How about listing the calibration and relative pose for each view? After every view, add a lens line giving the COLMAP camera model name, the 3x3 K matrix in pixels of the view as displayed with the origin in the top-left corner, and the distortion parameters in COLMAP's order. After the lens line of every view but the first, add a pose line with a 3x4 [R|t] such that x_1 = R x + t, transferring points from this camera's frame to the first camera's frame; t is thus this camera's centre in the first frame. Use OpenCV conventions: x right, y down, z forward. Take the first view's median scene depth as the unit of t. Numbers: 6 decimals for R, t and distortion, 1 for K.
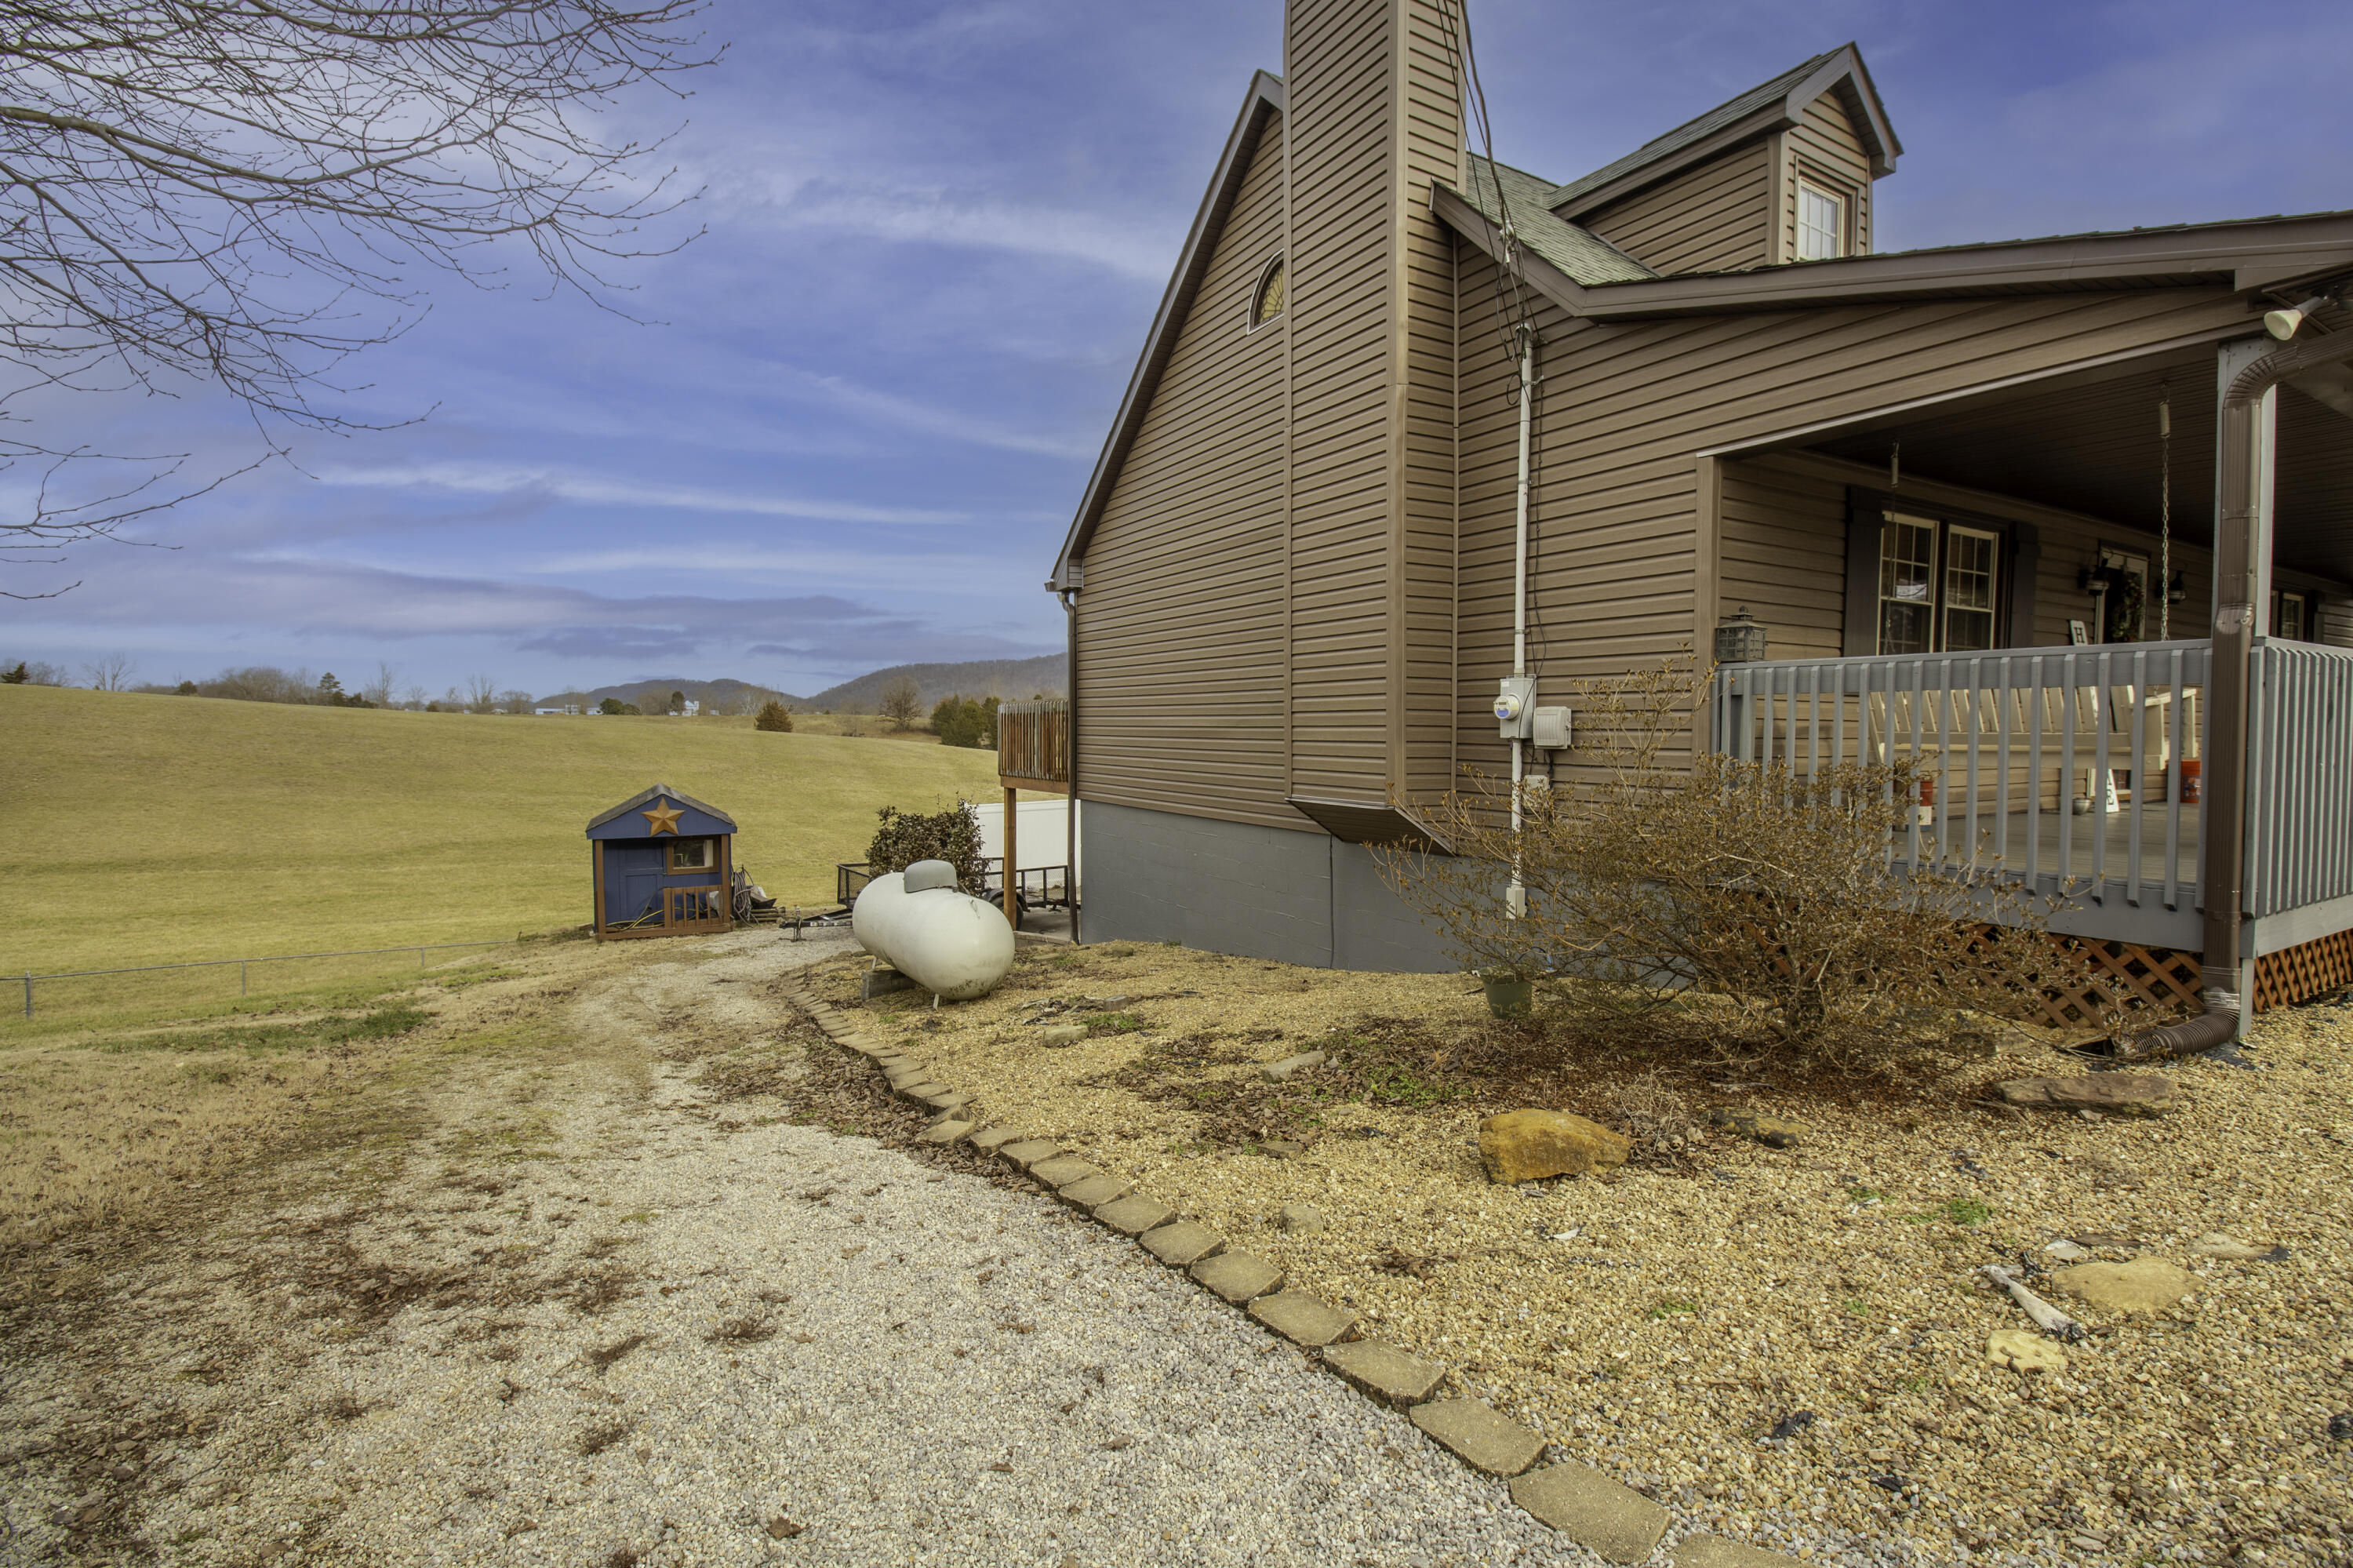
lens RADIAL K [[1093.4, 0, 1195.3], [0, 1093.4, 764.5], [0, 0, 1]] dist [0.006976, -0.019048]
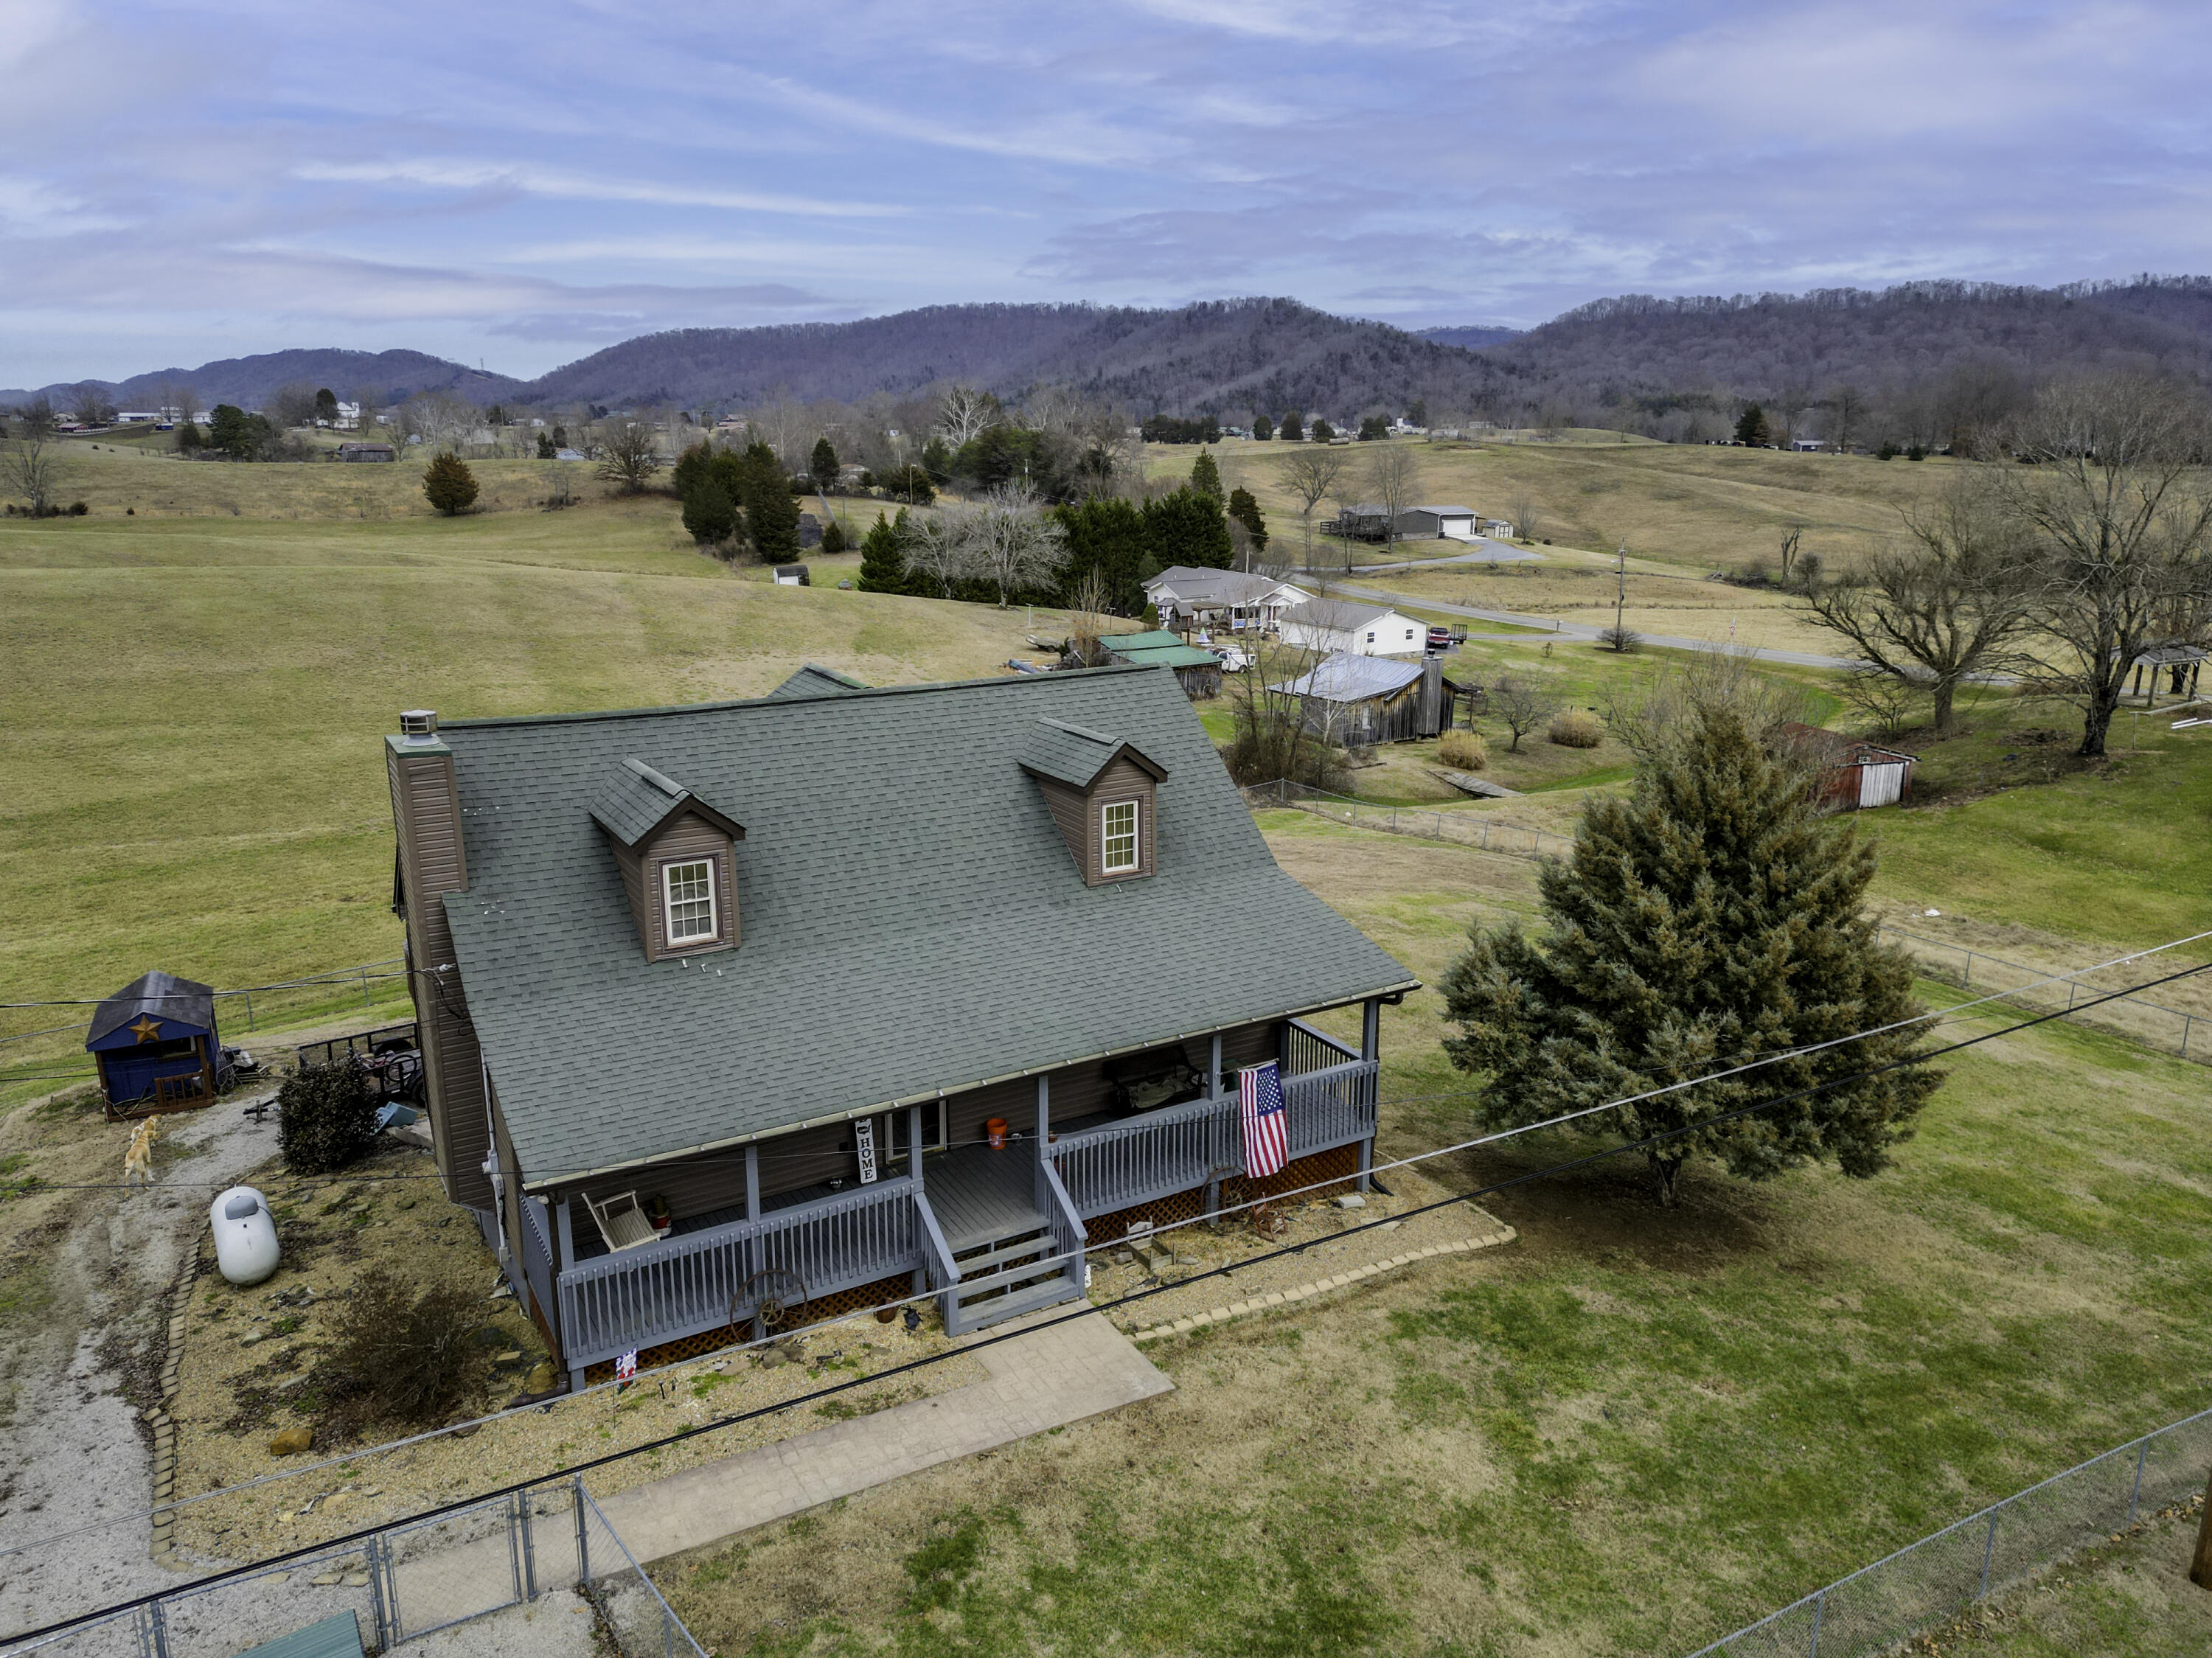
lens RADIAL K [[1570.8, 0, 1106.0], [0, 1570.8, 829.0], [0, 0, 1]] dist [0.005883, -0.003809]
pose [[0.999992, -0.003884, 0.000350, 0.635842], [0.003721, 0.977085, 0.212816, -0.566457], [-0.001169, -0.212813, 0.977092, -0.749975]]
